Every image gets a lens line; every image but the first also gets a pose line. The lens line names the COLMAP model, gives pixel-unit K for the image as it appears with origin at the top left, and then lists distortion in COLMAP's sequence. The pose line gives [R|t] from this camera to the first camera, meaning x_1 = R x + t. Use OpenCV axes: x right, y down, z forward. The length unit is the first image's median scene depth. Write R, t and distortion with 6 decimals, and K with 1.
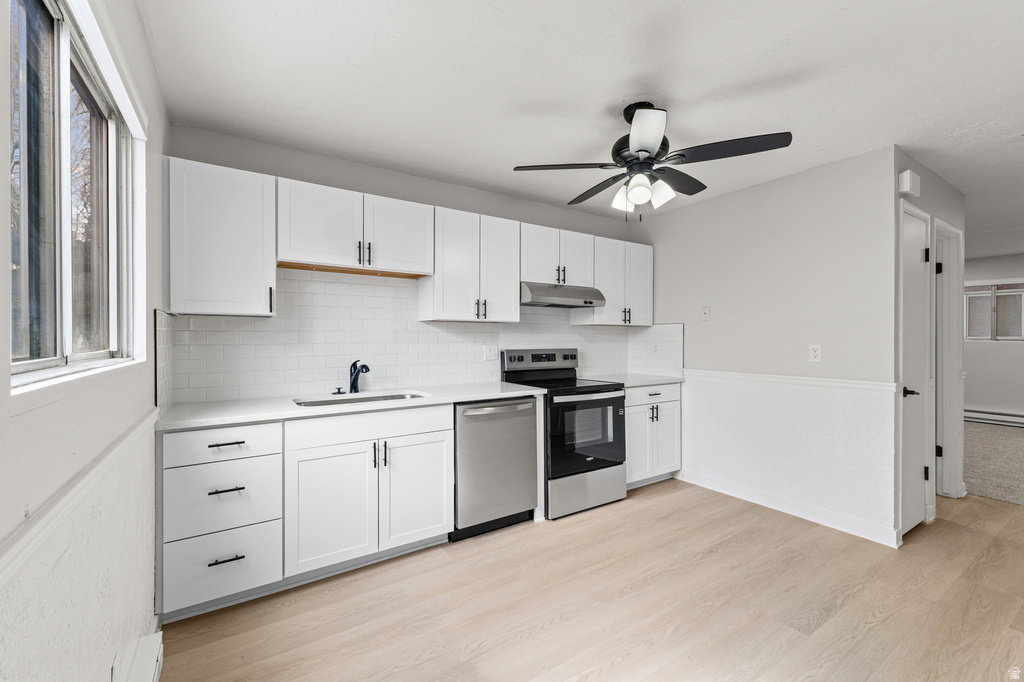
lens RADIAL K [[428.3, 0, 511.3], [0, 428.3, 345.4], [0, 0, 1]] dist [0.000241, -0.000036]
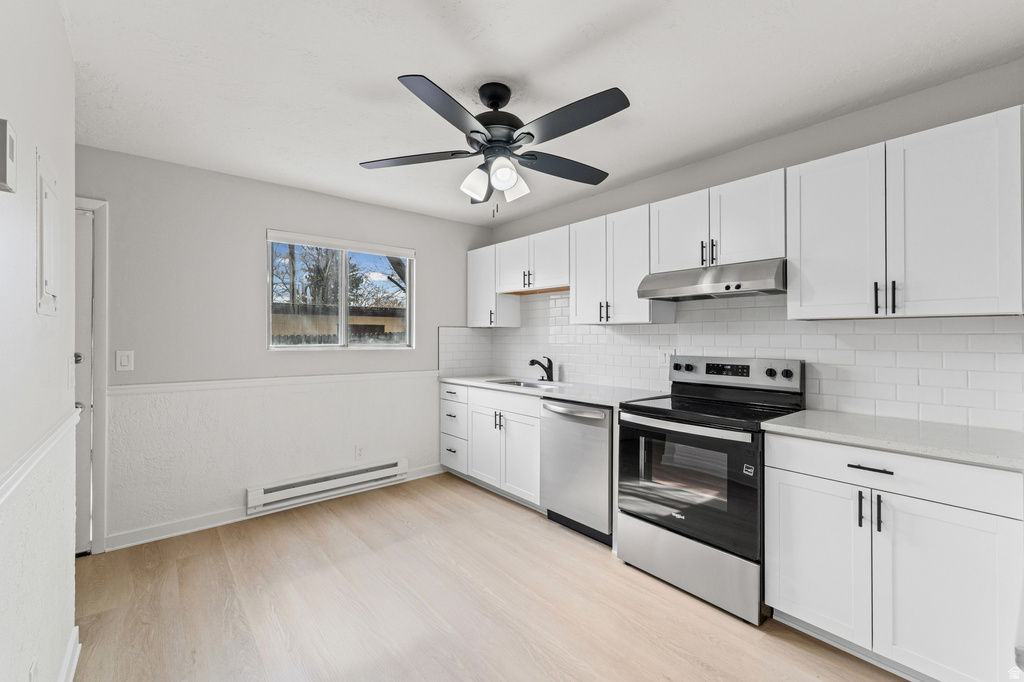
lens RADIAL K [[425.5, 0, 512.0], [0, 425.5, 341.0], [0, 0, 1]] dist [0.004276, 0.000134]
pose [[0.118954, 0.006700, -0.992877, 0.788365], [-0.022437, 0.999740, 0.004058, -0.014685], [0.992646, 0.021794, 0.119073, 0.606930]]
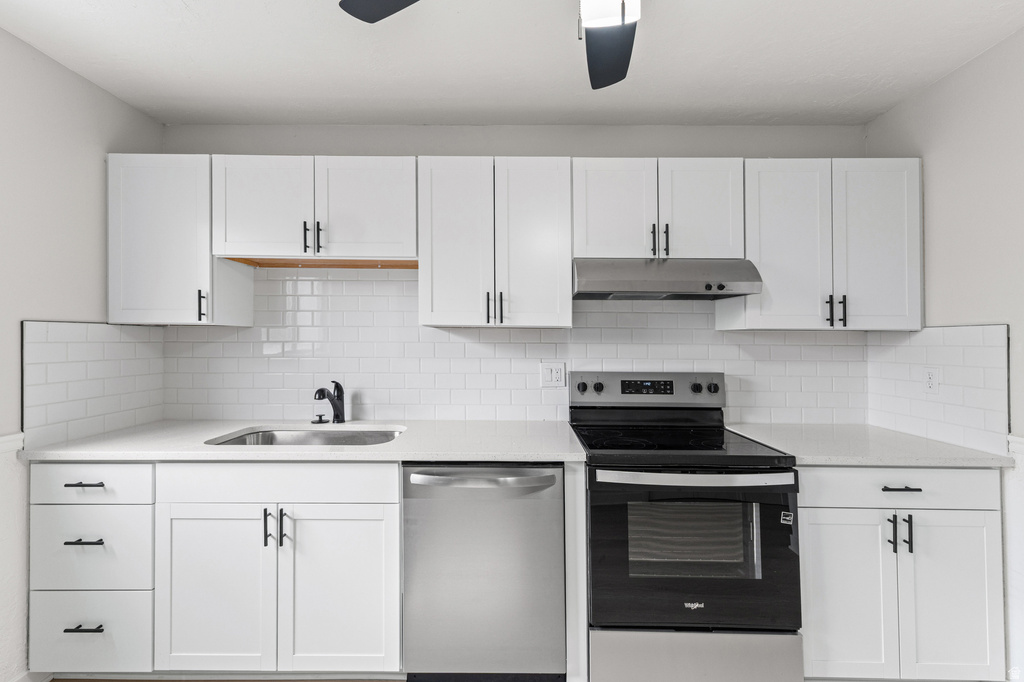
lens RADIAL K [[425.5, 0, 512.0], [0, 425.5, 341.0], [0, 0, 1]] dist [0.004276, 0.000134]
pose [[0.832315, 0.002949, -0.554295, 0.263002], [-0.015392, 0.999723, -0.017794, -0.022637], [0.554089, 0.023342, 0.832130, 0.447379]]
